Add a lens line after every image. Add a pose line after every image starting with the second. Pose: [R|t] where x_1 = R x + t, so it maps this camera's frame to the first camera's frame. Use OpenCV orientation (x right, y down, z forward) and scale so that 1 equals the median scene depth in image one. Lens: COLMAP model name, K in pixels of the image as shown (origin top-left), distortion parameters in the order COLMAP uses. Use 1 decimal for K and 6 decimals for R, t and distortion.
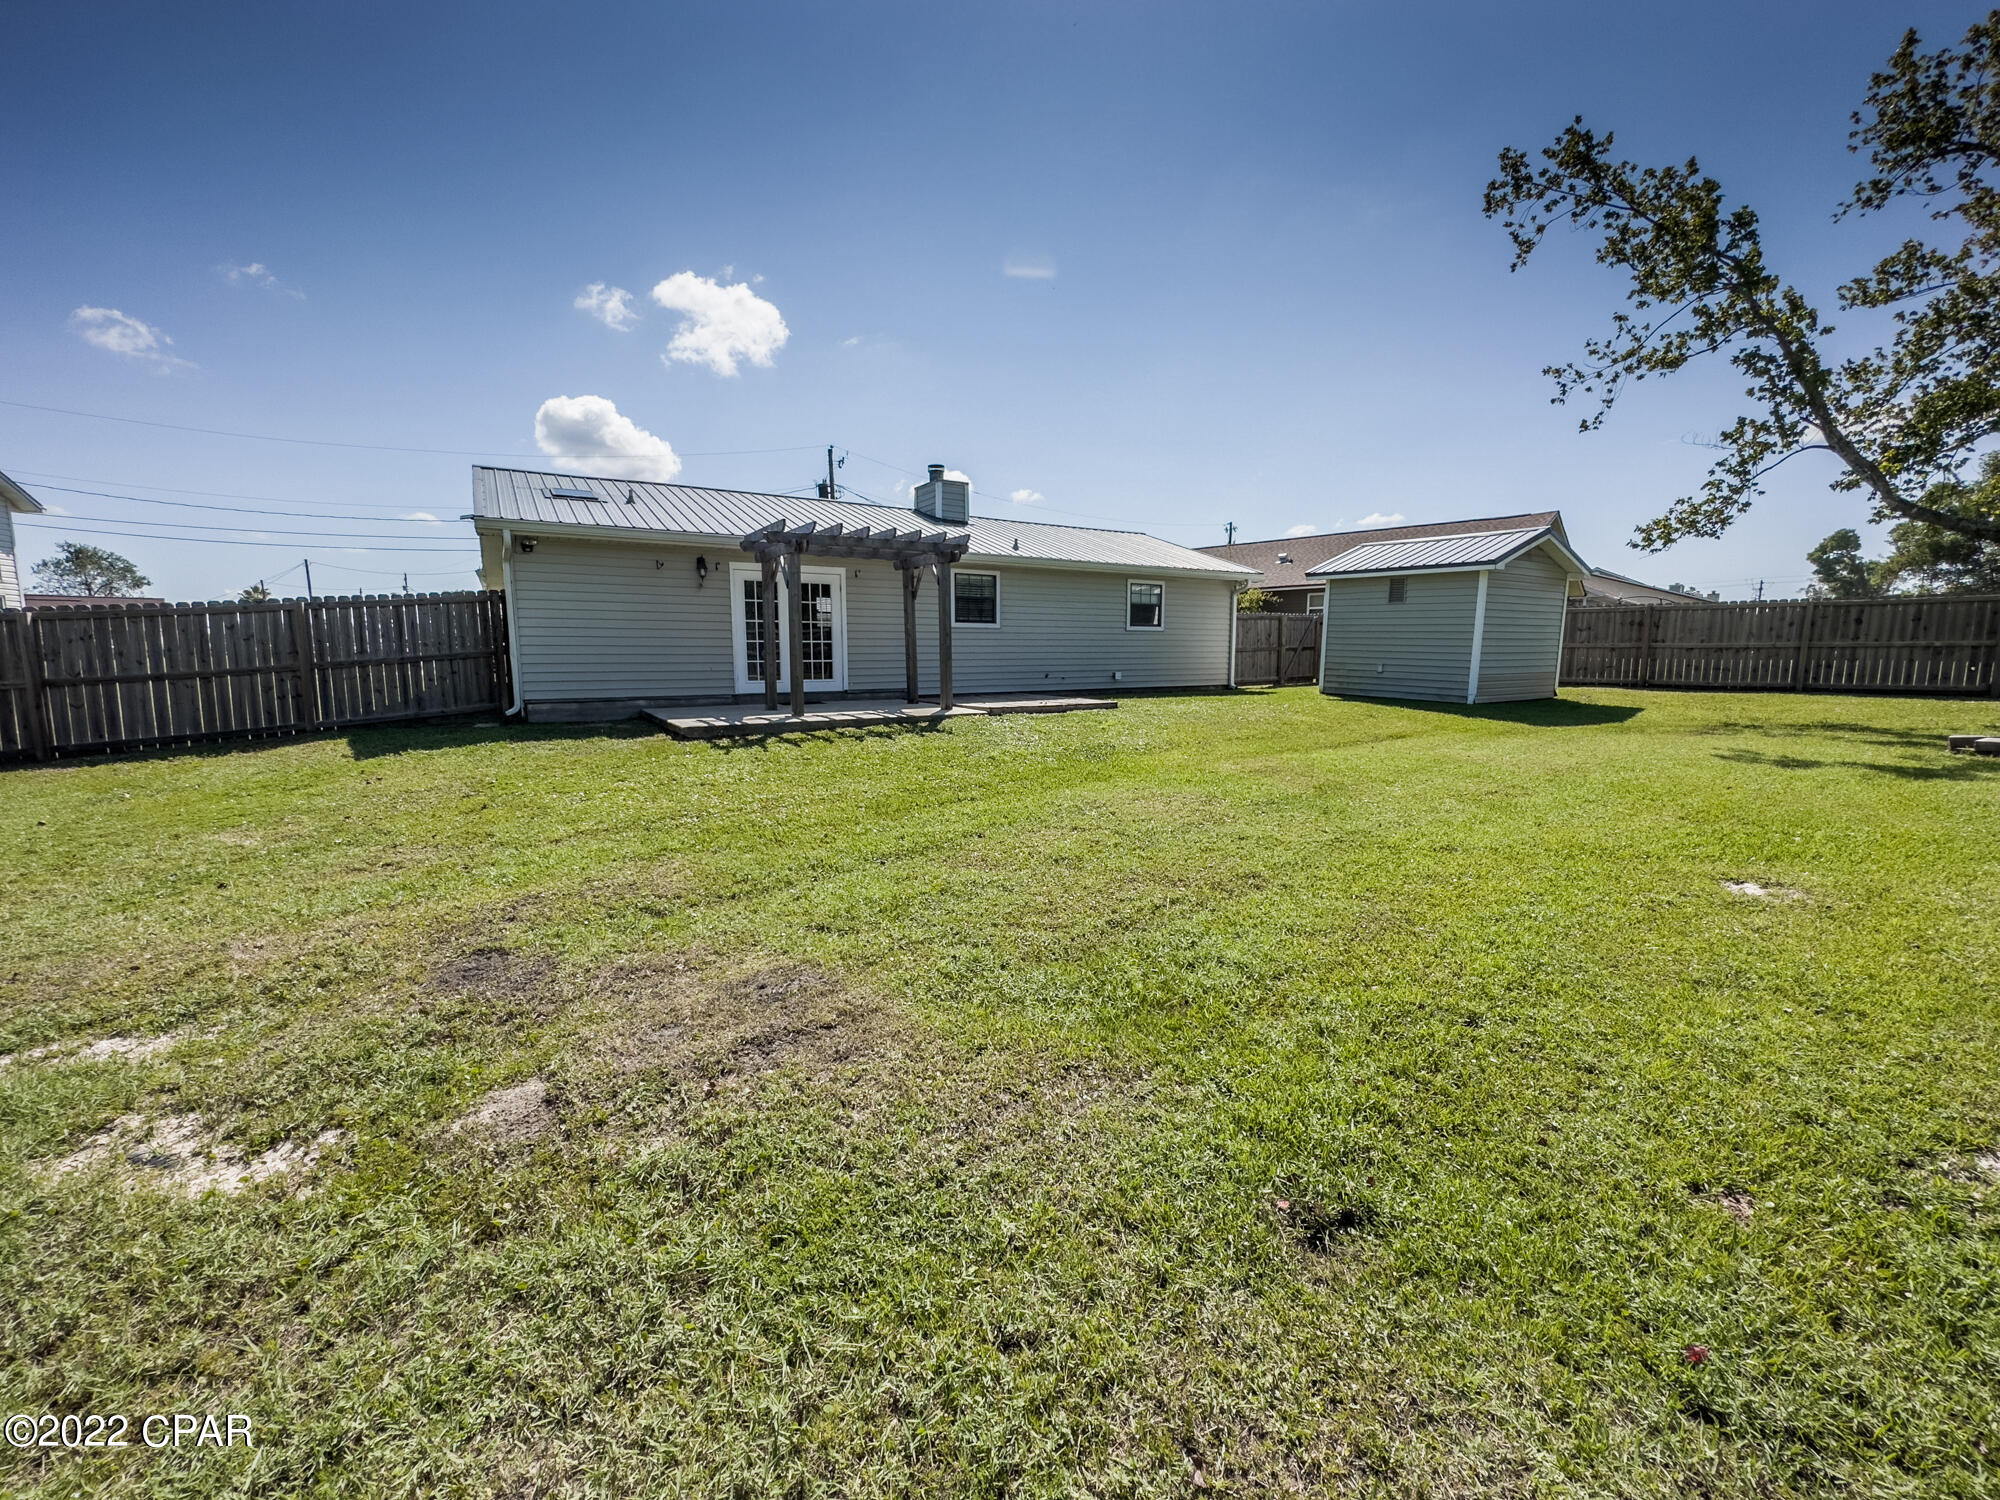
lens RADIAL K [[804.7, 0, 997.1], [0, 804.7, 744.6], [0, 0, 1]] dist [0.002402, 0.000241]
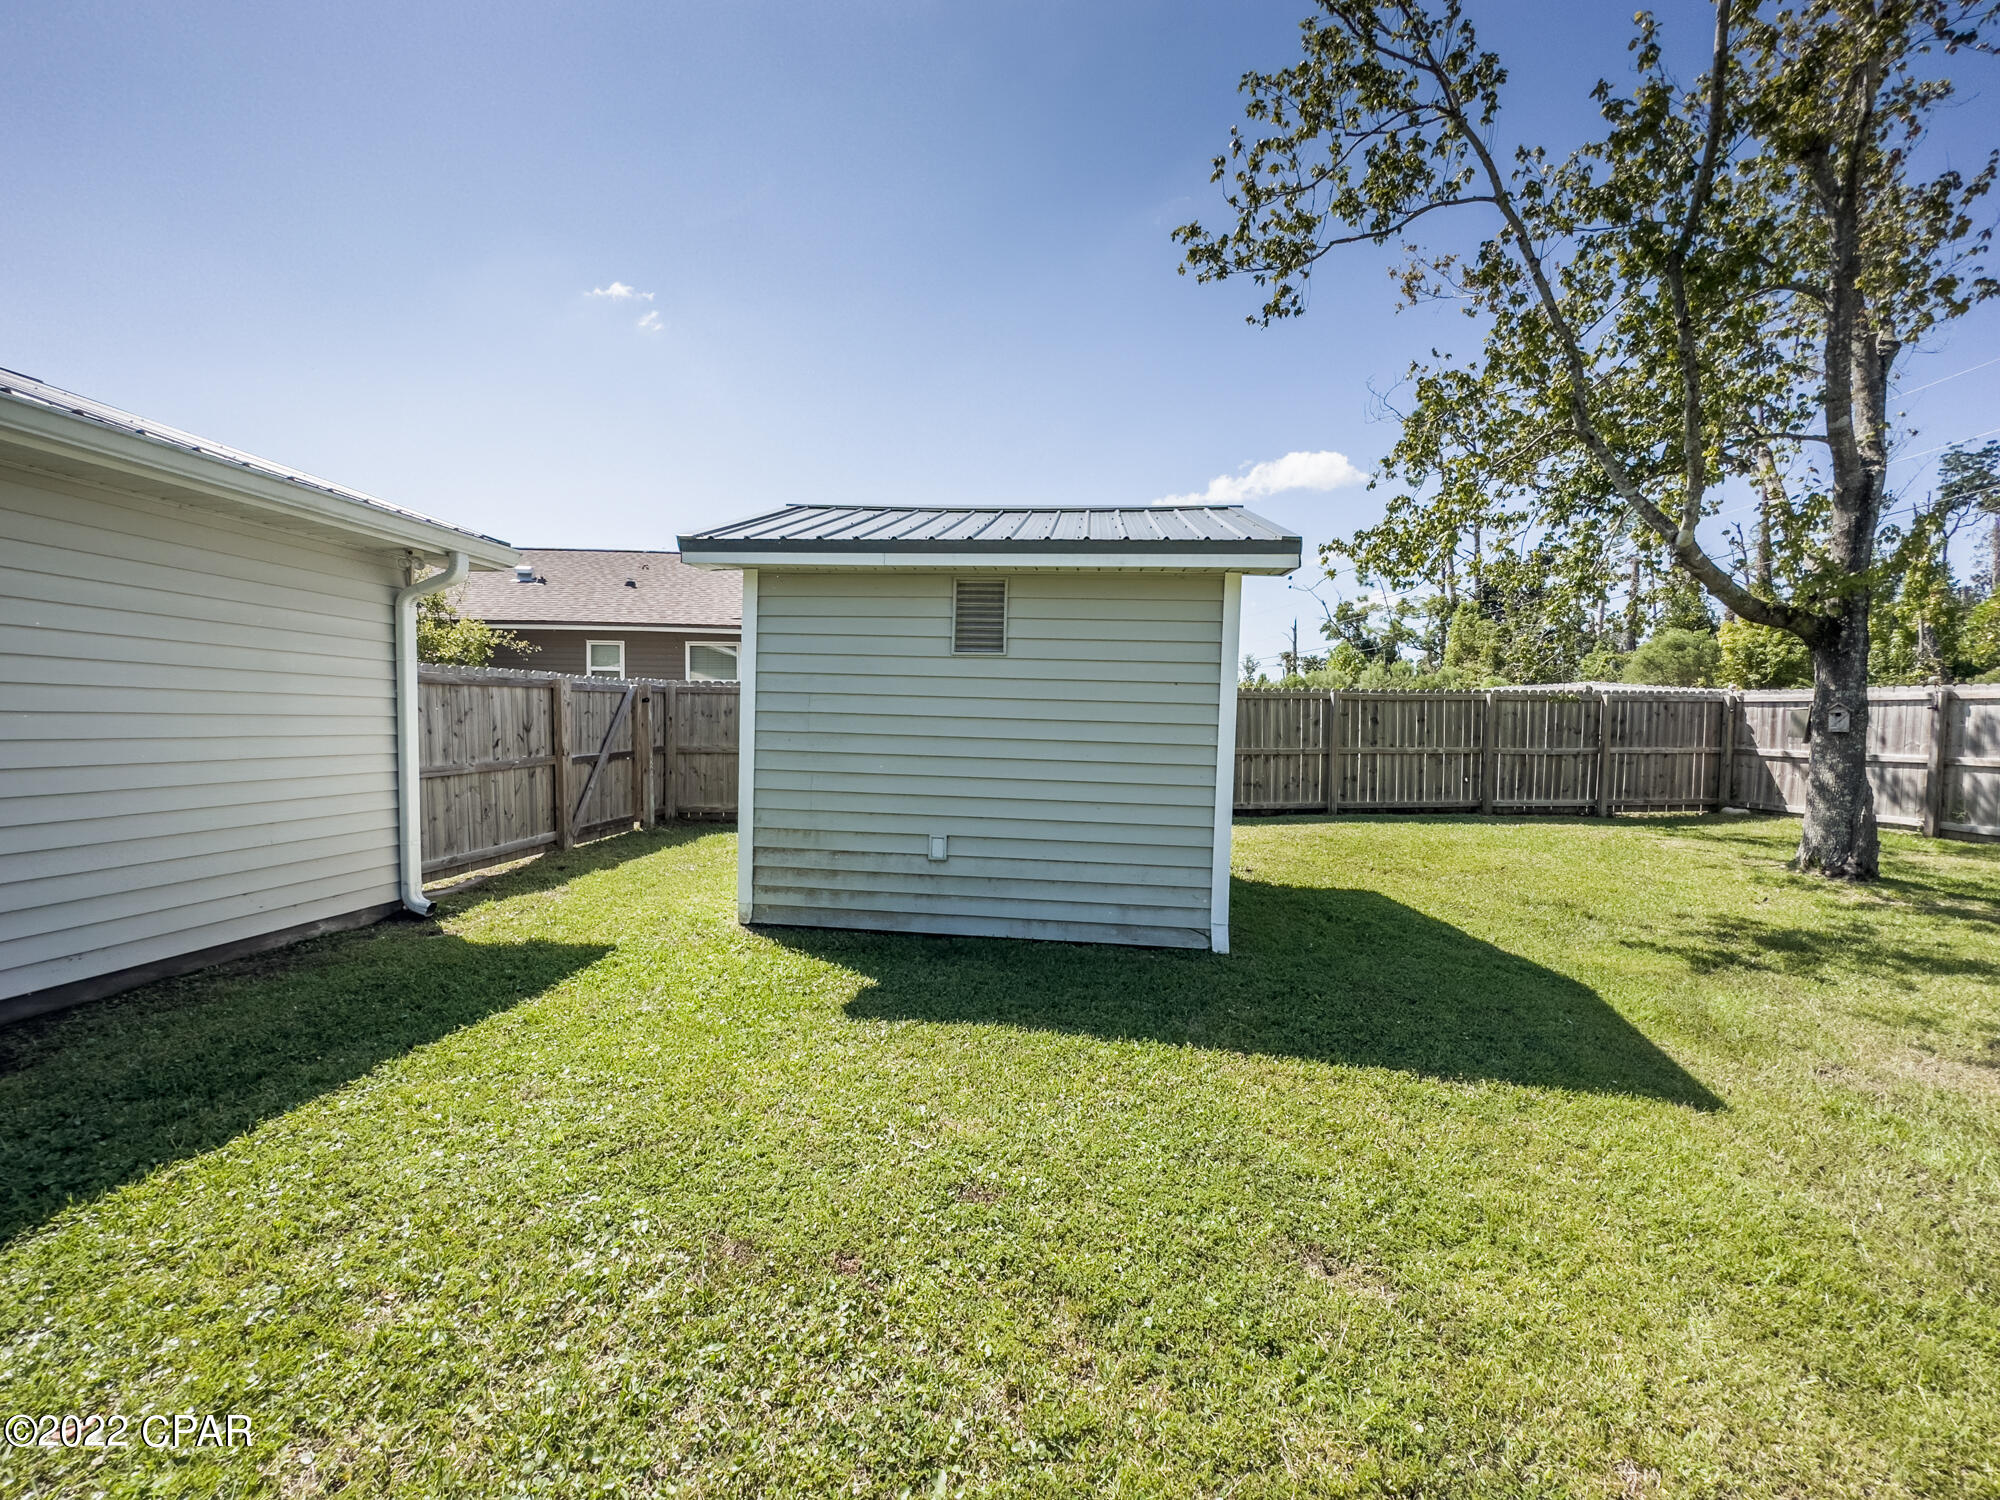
lens RADIAL K [[804.7, 0, 995.8], [0, 804.7, 758.2], [0, 0, 1]] dist [0.002402, 0.000241]
pose [[0.628732, -0.027944, 0.777119, 0.205432], [0.084841, 0.995854, -0.032831, -0.102714], [-0.772980, 0.086573, 0.628496, 0.670163]]
